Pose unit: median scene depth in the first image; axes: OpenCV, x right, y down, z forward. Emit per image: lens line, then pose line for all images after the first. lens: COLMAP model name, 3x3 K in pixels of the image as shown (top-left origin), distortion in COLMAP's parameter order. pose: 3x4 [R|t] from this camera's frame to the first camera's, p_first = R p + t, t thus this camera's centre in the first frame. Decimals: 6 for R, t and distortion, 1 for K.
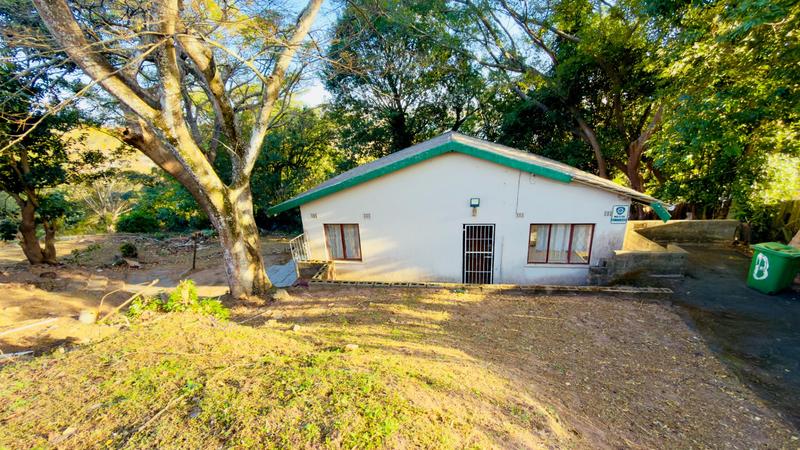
lens RADIAL K [[320.3, 0, 397.8], [0, 320.3, 226.2], [0, 0, 1]] dist [0.000720, -0.000031]
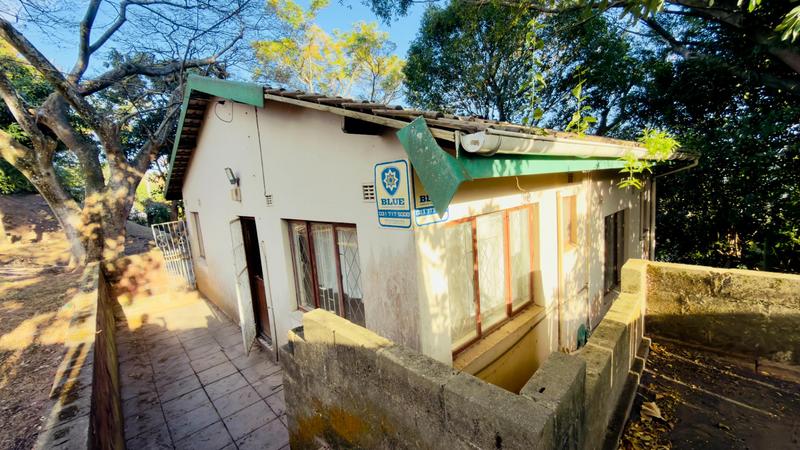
lens RADIAL K [[320.3, 0, 399.1], [0, 320.3, 223.1], [0, 0, 1]] dist [0.000720, -0.000031]
pose [[0.779646, 0.067638, -0.622557, 0.790510], [-0.161366, 0.982276, -0.095363, 0.014102], [0.605073, 0.174809, 0.776742, 0.703161]]
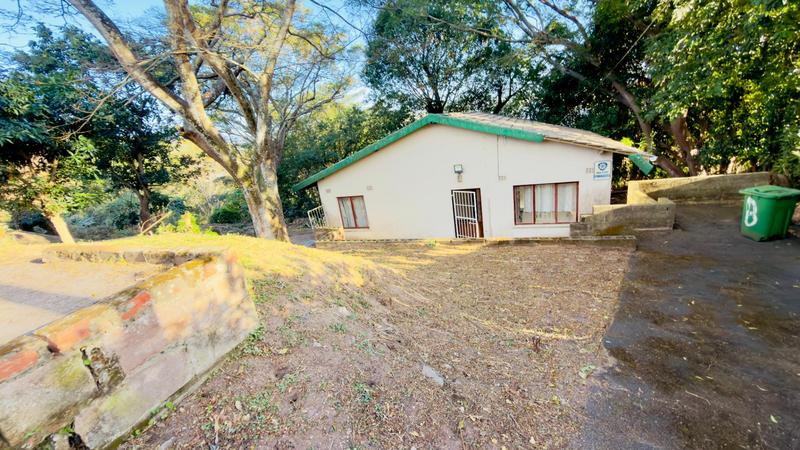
lens RADIAL K [[320.3, 0, 398.3], [0, 320.3, 226.4], [0, 0, 1]] dist [0.000720, -0.000031]
pose [[0.973849, -0.025141, -0.225800, 0.264723], [0.027040, 0.999620, 0.005321, 0.103702], [0.225581, -0.011287, 0.974159, -0.104965]]
